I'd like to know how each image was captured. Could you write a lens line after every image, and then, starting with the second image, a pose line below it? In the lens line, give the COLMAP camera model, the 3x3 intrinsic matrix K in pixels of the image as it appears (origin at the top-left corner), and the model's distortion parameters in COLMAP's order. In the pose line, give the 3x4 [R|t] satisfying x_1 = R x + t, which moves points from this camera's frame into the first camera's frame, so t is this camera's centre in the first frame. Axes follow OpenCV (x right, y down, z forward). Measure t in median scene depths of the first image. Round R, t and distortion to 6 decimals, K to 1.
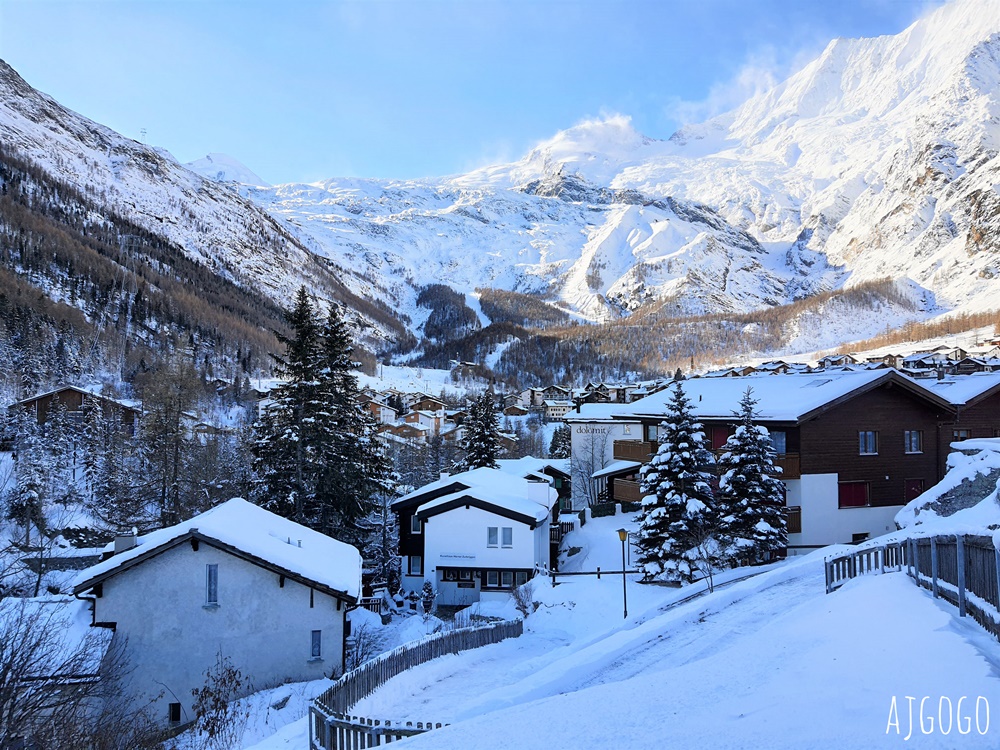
lens RADIAL K [[798.0, 0, 500.0], [0, 798.0, 375.0], [0, 0, 1]] dist [0.015185, -0.005177]
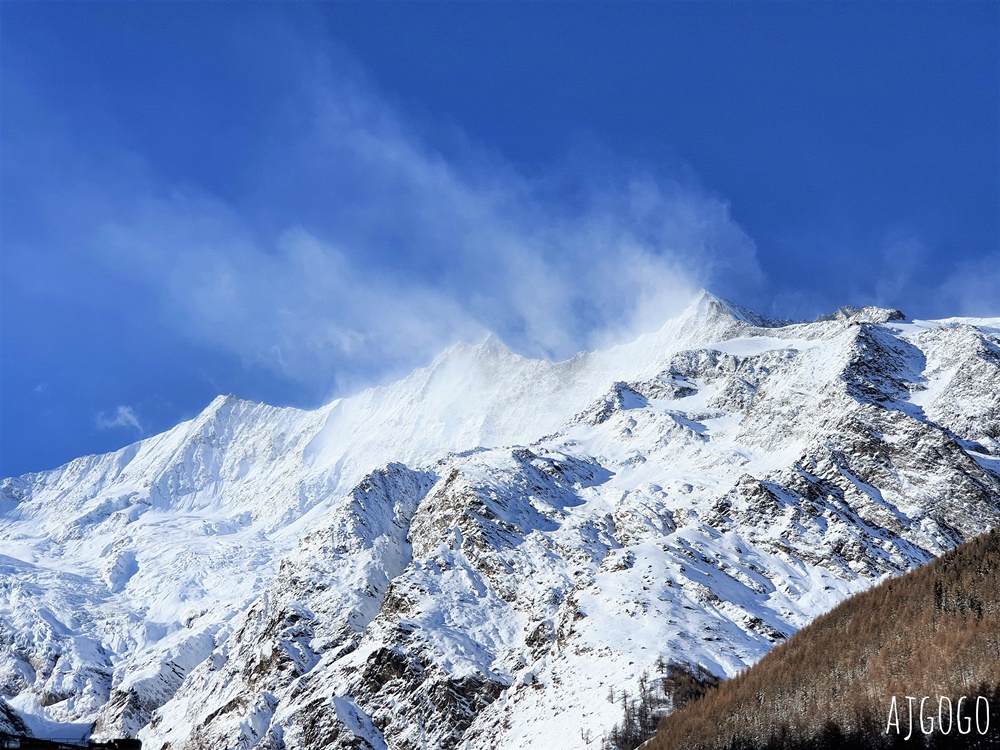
lens RADIAL K [[1515.5, 0, 480.7], [0, 1515.5, 375.3], [0, 0, 1]] dist [0.285229, -1.127706]
pose [[0.845371, 0.223929, 0.484979, 0.011545], [-0.035726, 0.929561, -0.366933, -0.007403], [-0.532984, 0.292868, 0.793824, -0.081517]]
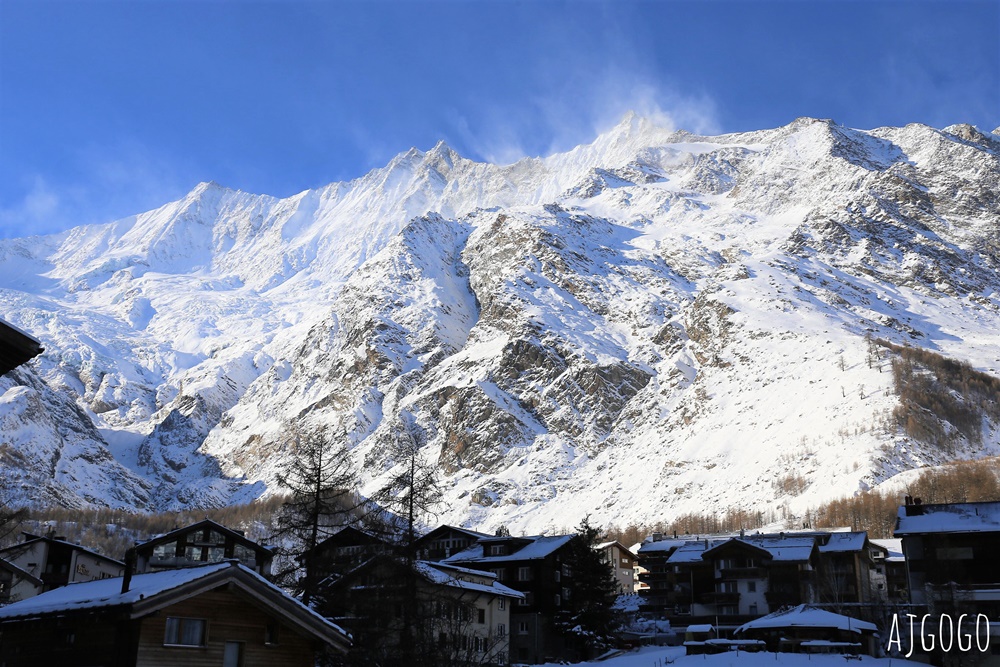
lens RADIAL K [[1158.6, 0, 500.0], [0, 1158.6, 333.5], [0, 0, 1]] dist [0.064505, 0.017723]
pose [[0.758424, 0.214122, 0.615584, -0.010167], [-0.042553, 0.958747, -0.281059, 0.006734], [-0.650370, 0.186967, 0.736248, 0.091808]]
